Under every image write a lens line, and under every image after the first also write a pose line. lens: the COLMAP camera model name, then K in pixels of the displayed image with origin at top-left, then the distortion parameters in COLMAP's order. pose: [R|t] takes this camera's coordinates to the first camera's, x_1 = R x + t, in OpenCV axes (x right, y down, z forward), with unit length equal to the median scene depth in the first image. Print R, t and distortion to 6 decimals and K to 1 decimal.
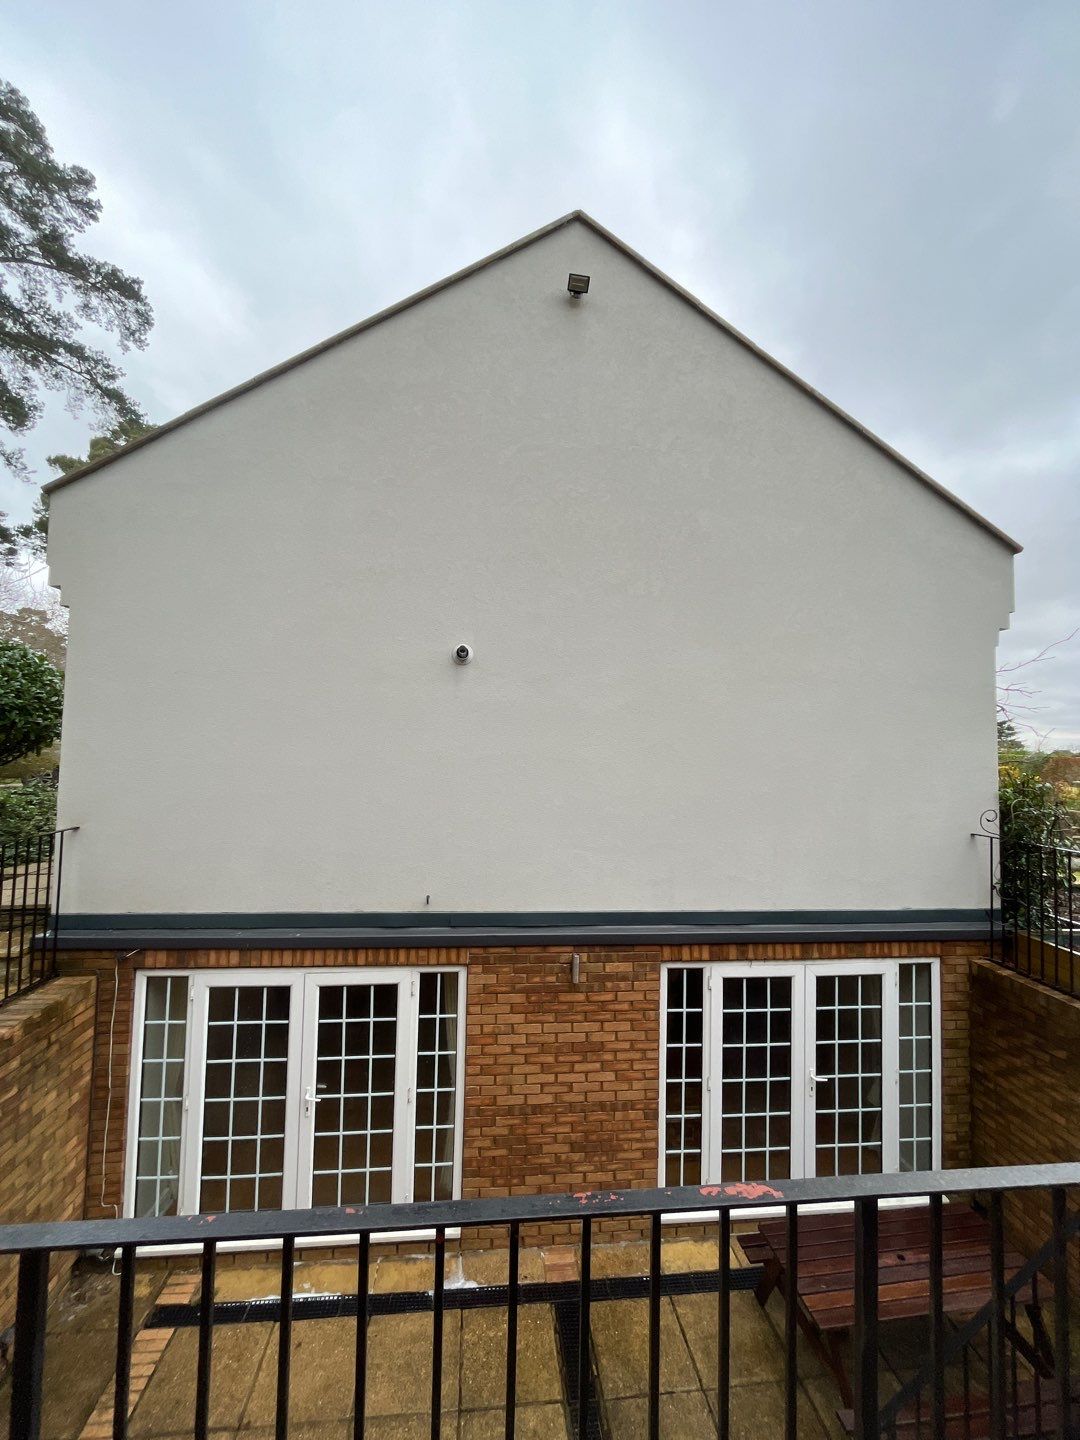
lens RADIAL K [[583.7, 0, 536.8], [0, 583.7, 704.3], [0, 0, 1]] dist [-0.001989, -0.000264]
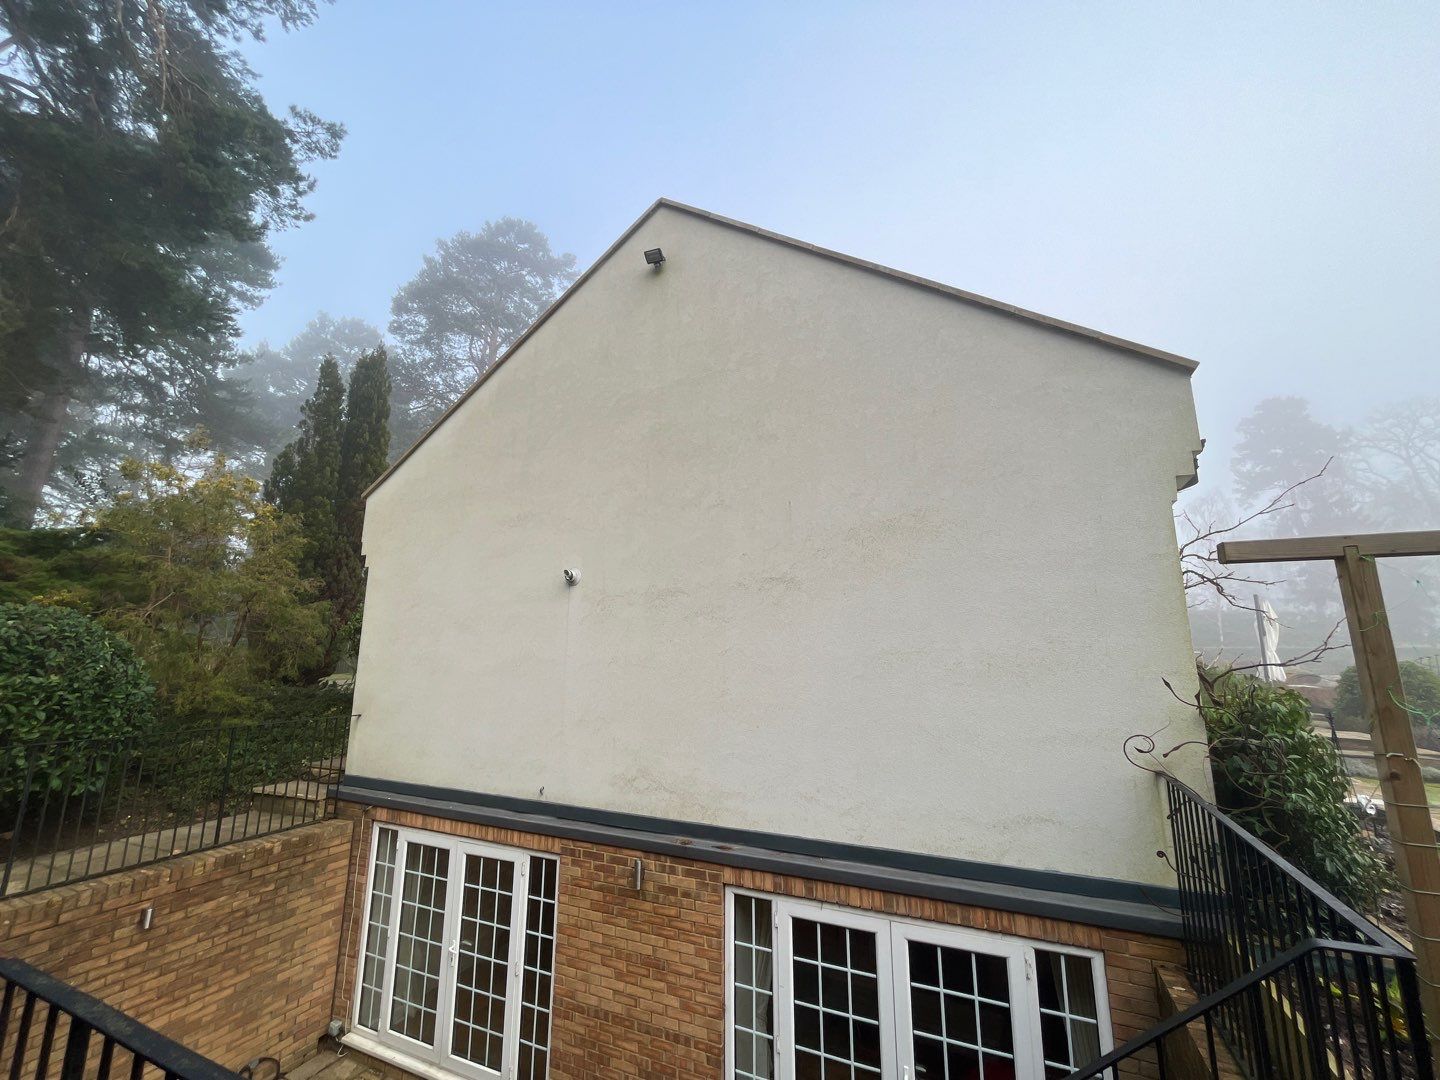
lens RADIAL K [[583.7, 0, 718.0], [0, 583.7, 542.1], [0, 0, 1]] dist [-0.001989, -0.000264]
pose [[0.866314, -0.111157, -0.486974, 0.740214], [0.038395, 0.986859, -0.156957, 0.045341], [0.498021, 0.117276, 0.859198, 0.124137]]
